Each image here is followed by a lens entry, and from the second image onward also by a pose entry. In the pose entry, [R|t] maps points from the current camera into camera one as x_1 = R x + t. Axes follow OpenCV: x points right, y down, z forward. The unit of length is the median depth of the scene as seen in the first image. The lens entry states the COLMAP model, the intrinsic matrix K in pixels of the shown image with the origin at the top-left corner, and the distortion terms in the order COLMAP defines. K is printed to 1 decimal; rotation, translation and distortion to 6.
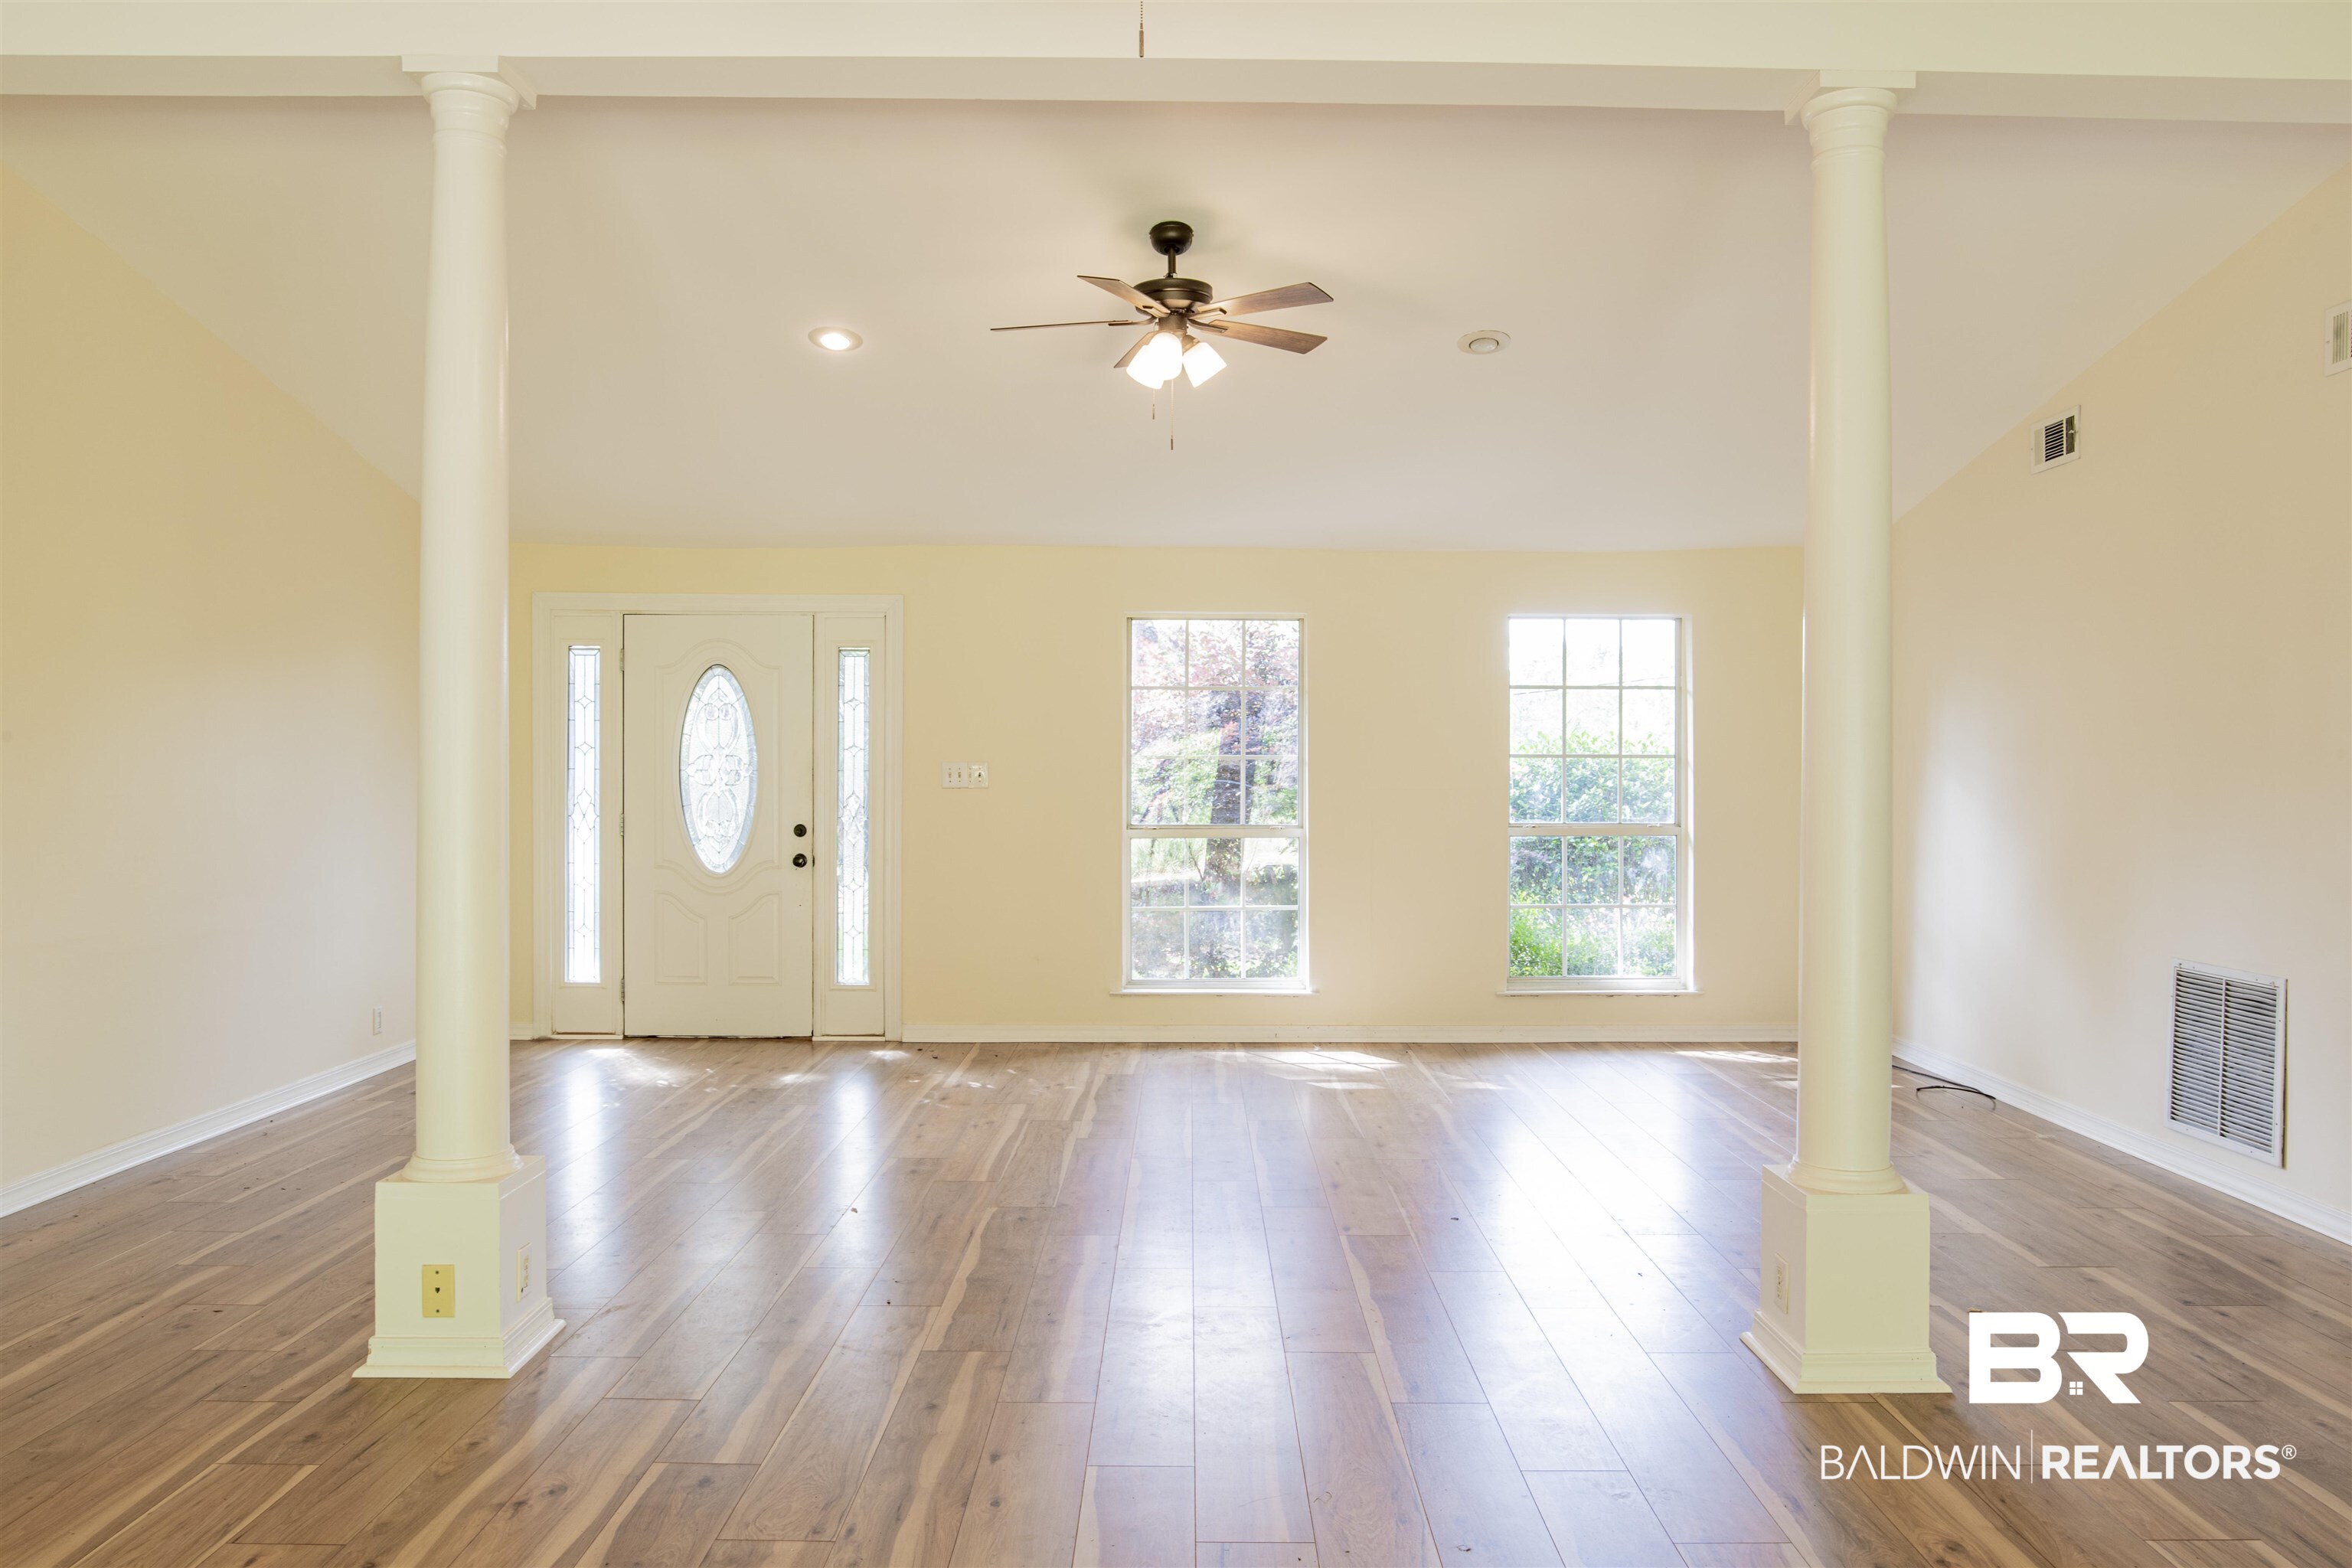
lens RADIAL K [[1643.4, 0, 1176.0], [0, 1643.4, 784.0], [0, 0, 1]] dist [-0.002295, -0.001531]
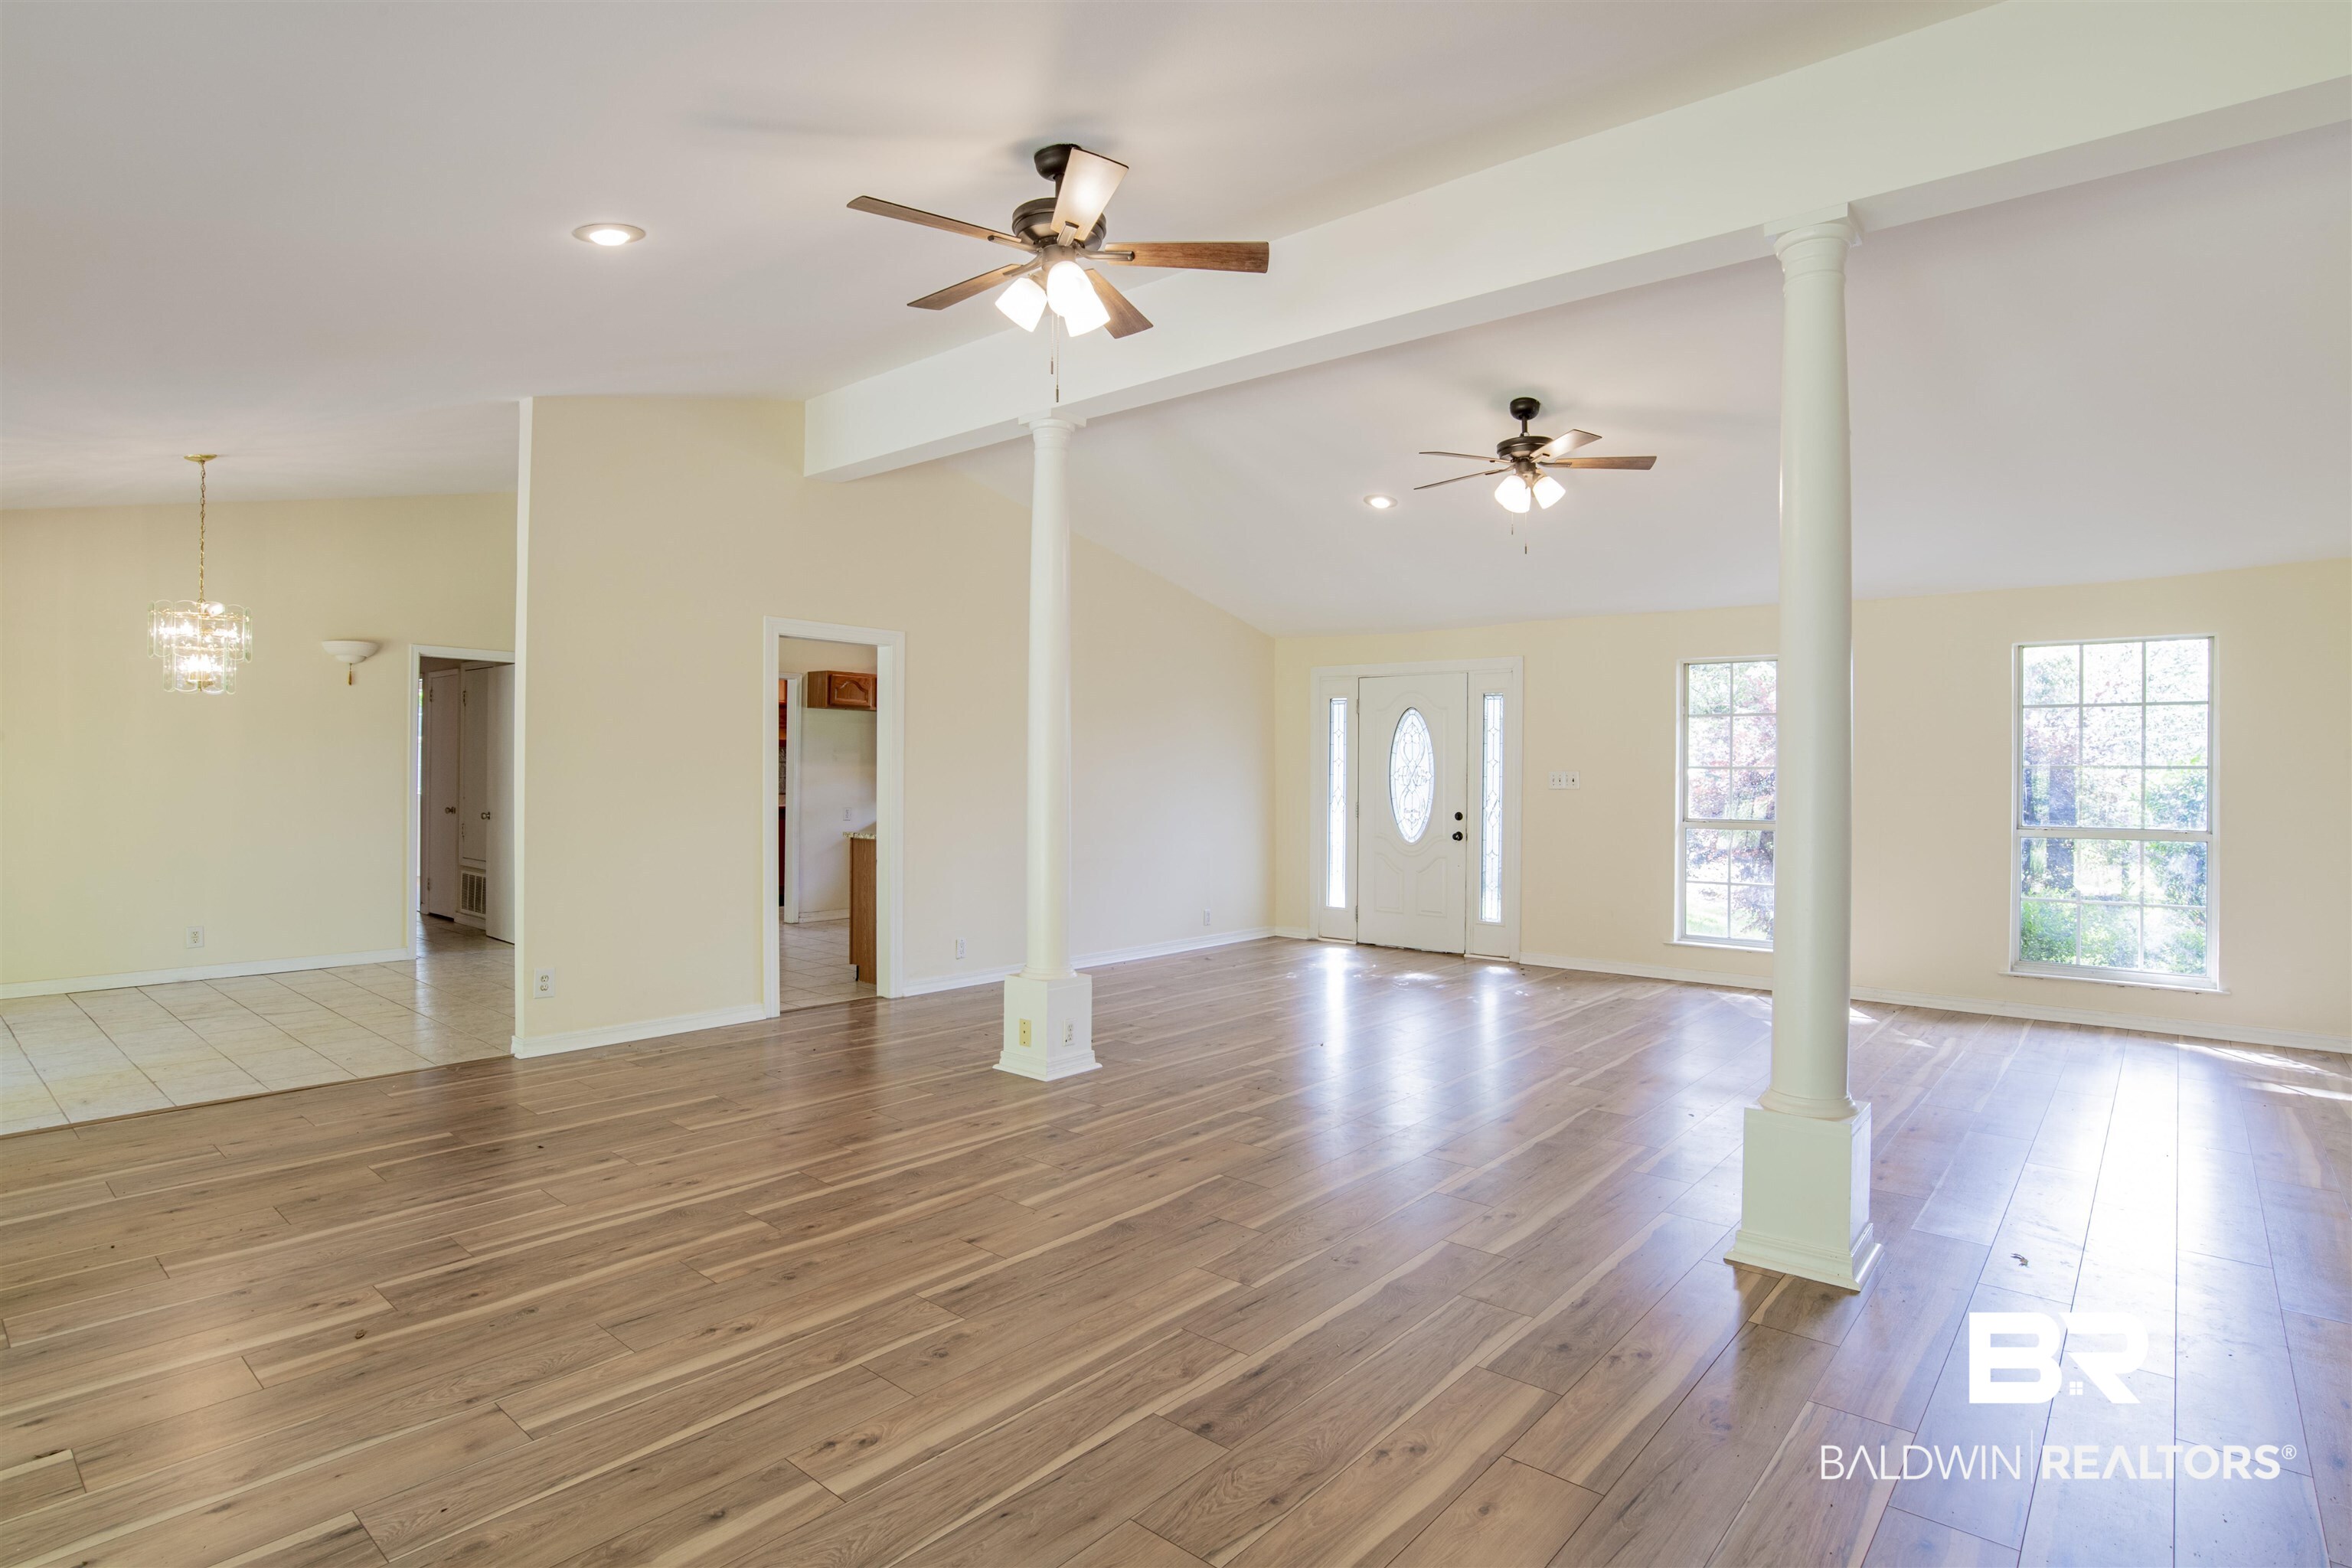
lens RADIAL K [[1202.9, 0, 1211.6], [0, 1202.9, 781.5], [0, 0, 1]] dist [-0.017530, 0.000529]
pose [[0.777443, 0.007958, -0.628903, 0.289060], [-0.012543, 0.999917, -0.002853, 0.002540], [0.628828, 0.010106, 0.777479, 0.003126]]
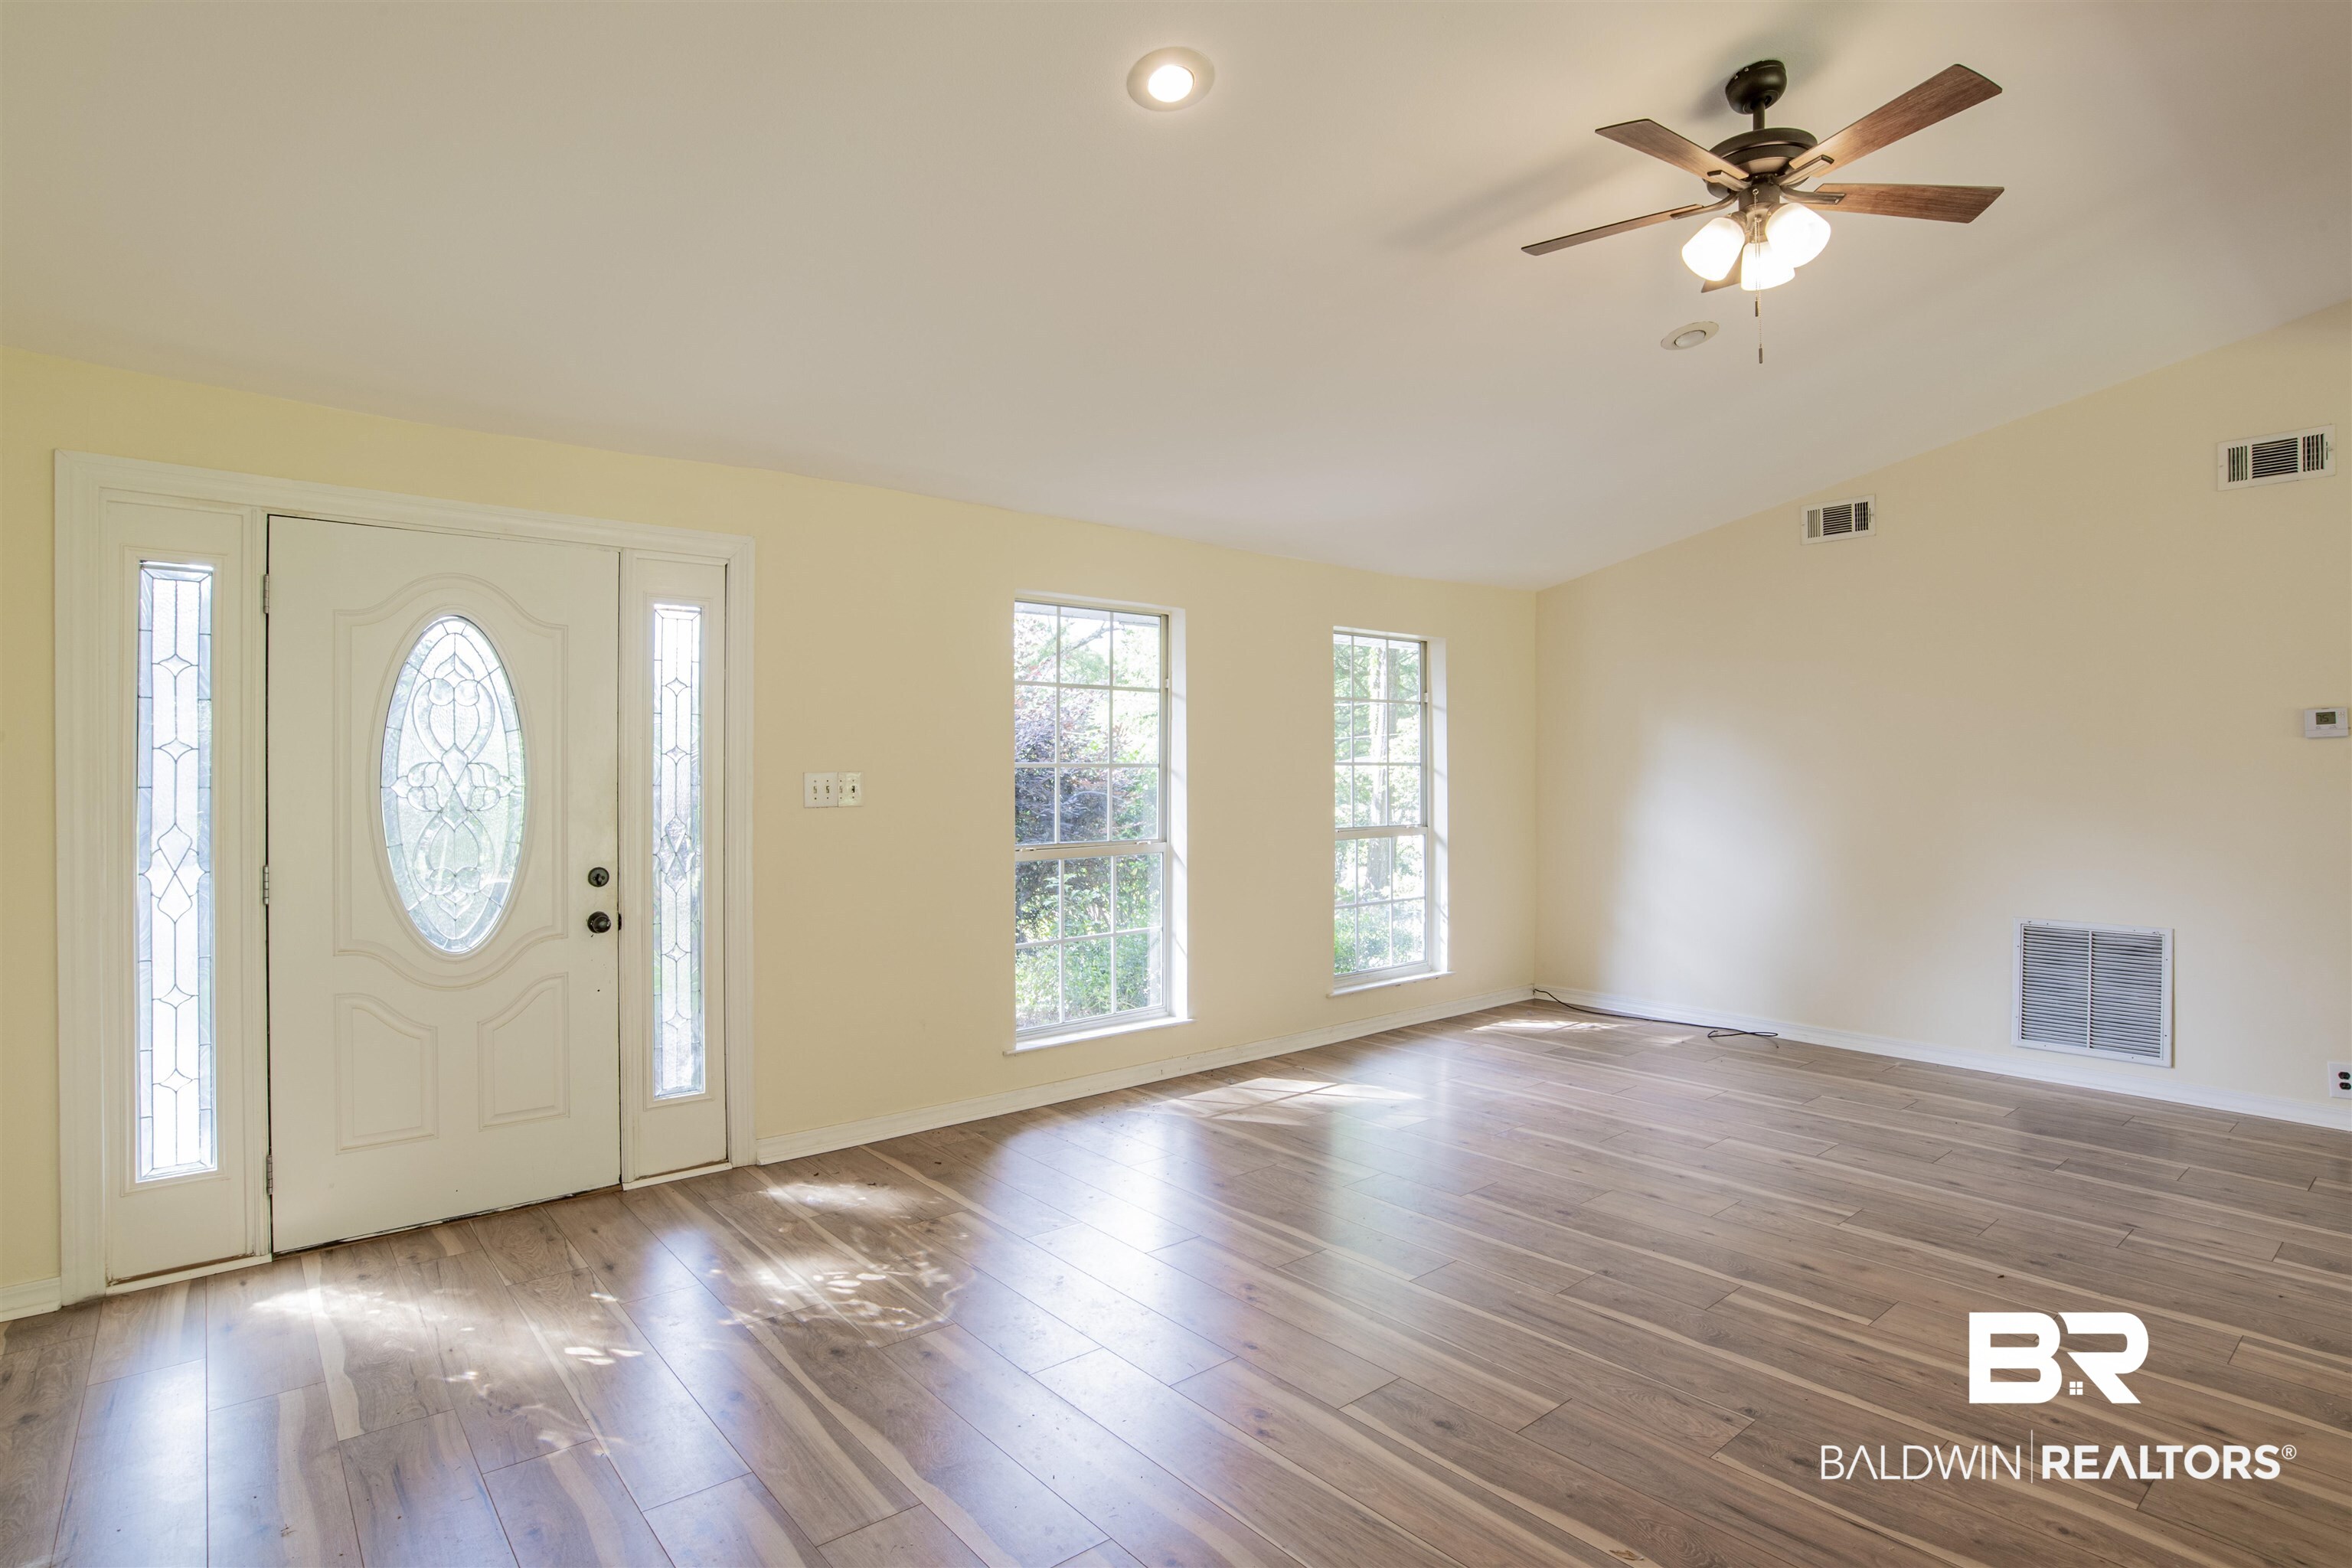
lens RADIAL K [[1202.9, 0, 1211.6], [0, 1202.9, 781.5], [0, 0, 1]] dist [-0.017530, 0.000529]
pose [[0.762148, -0.008762, 0.647344, -0.354921], [0.010876, 0.999941, 0.000730, -0.007763], [-0.647312, 0.006484, 0.762198, 0.477136]]
